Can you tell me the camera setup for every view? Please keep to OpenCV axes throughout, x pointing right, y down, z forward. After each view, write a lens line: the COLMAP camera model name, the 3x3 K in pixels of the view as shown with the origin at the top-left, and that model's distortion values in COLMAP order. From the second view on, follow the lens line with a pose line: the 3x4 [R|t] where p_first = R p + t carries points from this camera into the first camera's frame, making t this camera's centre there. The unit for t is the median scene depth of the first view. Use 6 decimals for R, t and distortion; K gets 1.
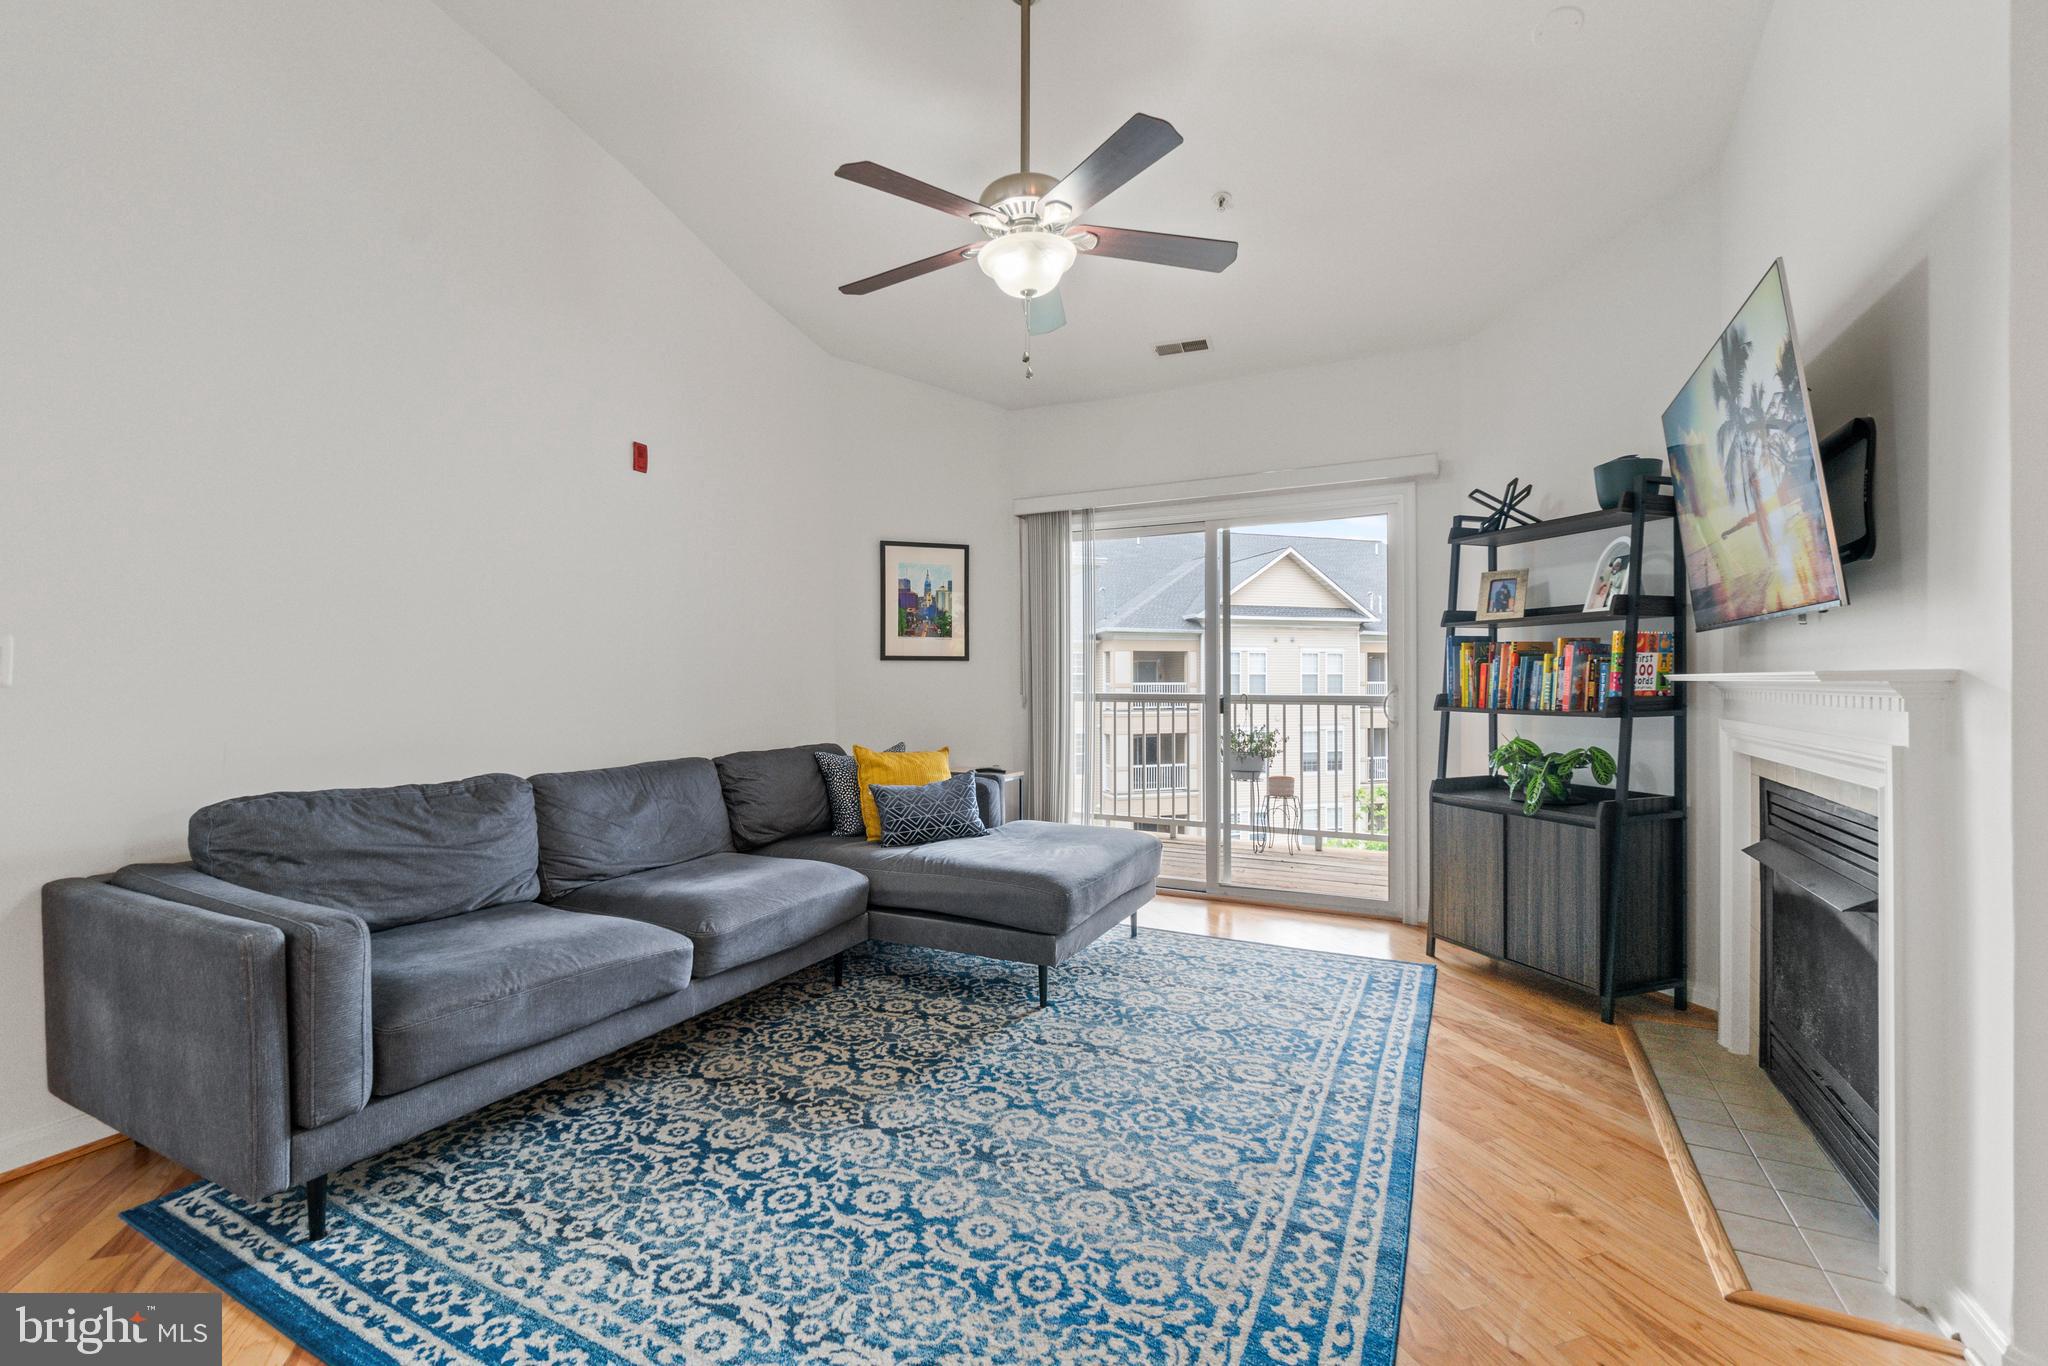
lens RADIAL K [[887.5, 0, 1015.9], [0, 887.5, 679.2], [0, 0, 1]] dist [-0.004967, -0.002744]
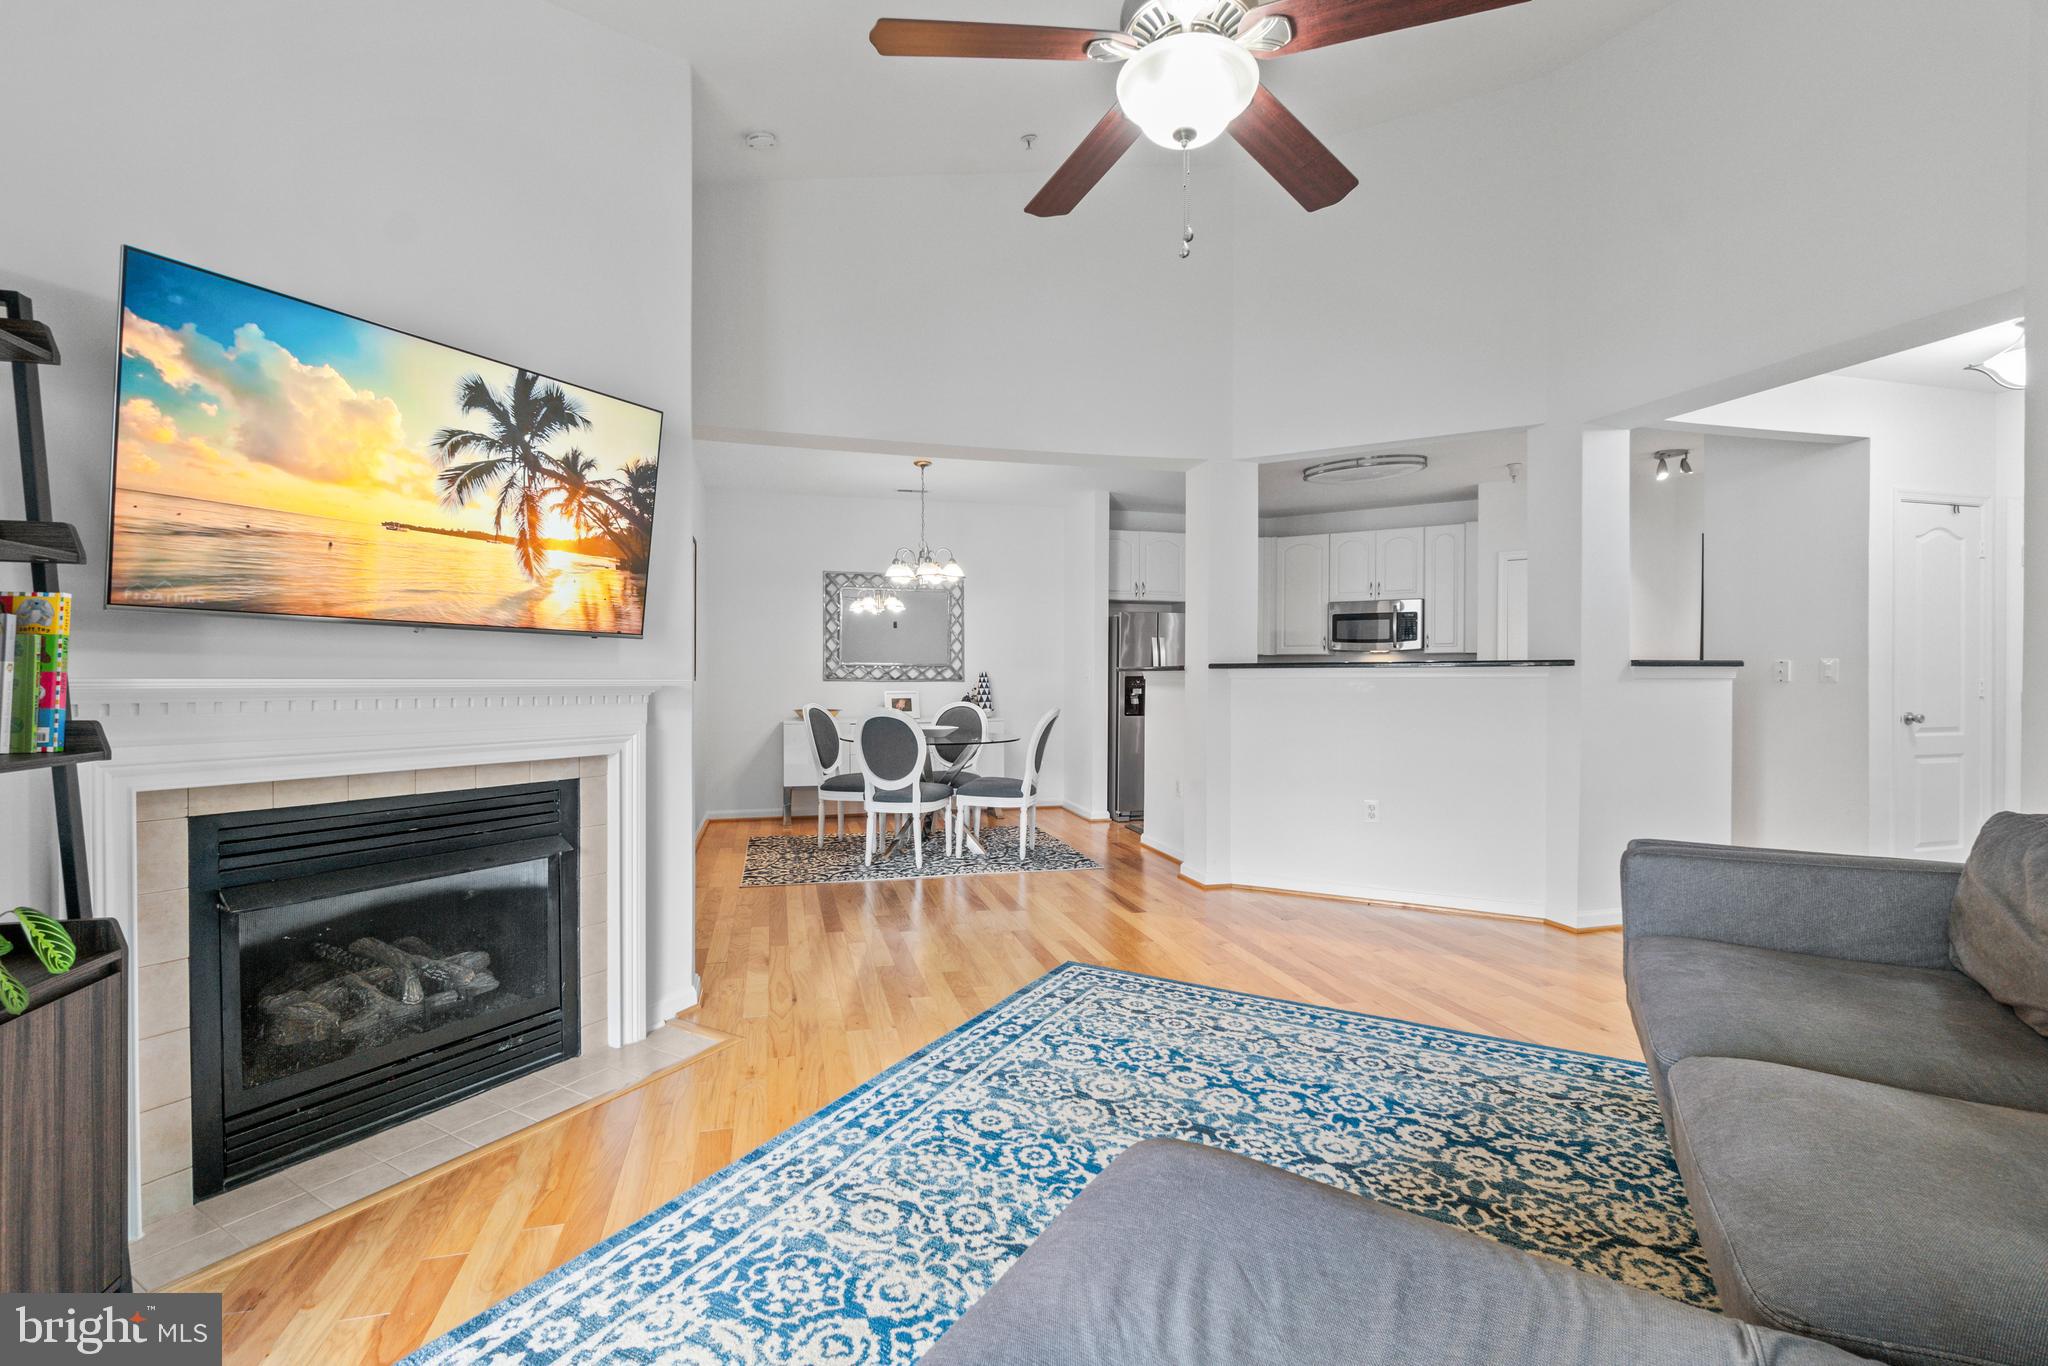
lens RADIAL K [[887.5, 0, 1009.0], [0, 887.5, 682.3], [0, 0, 1]] dist [-0.004967, -0.002744]
pose [[-0.998056, 0.002064, 0.062284, 0.097846], [0.002049, 0.999998, -0.000311, -0.001293], [-0.062285, -0.000182, -0.998058, 1.536238]]
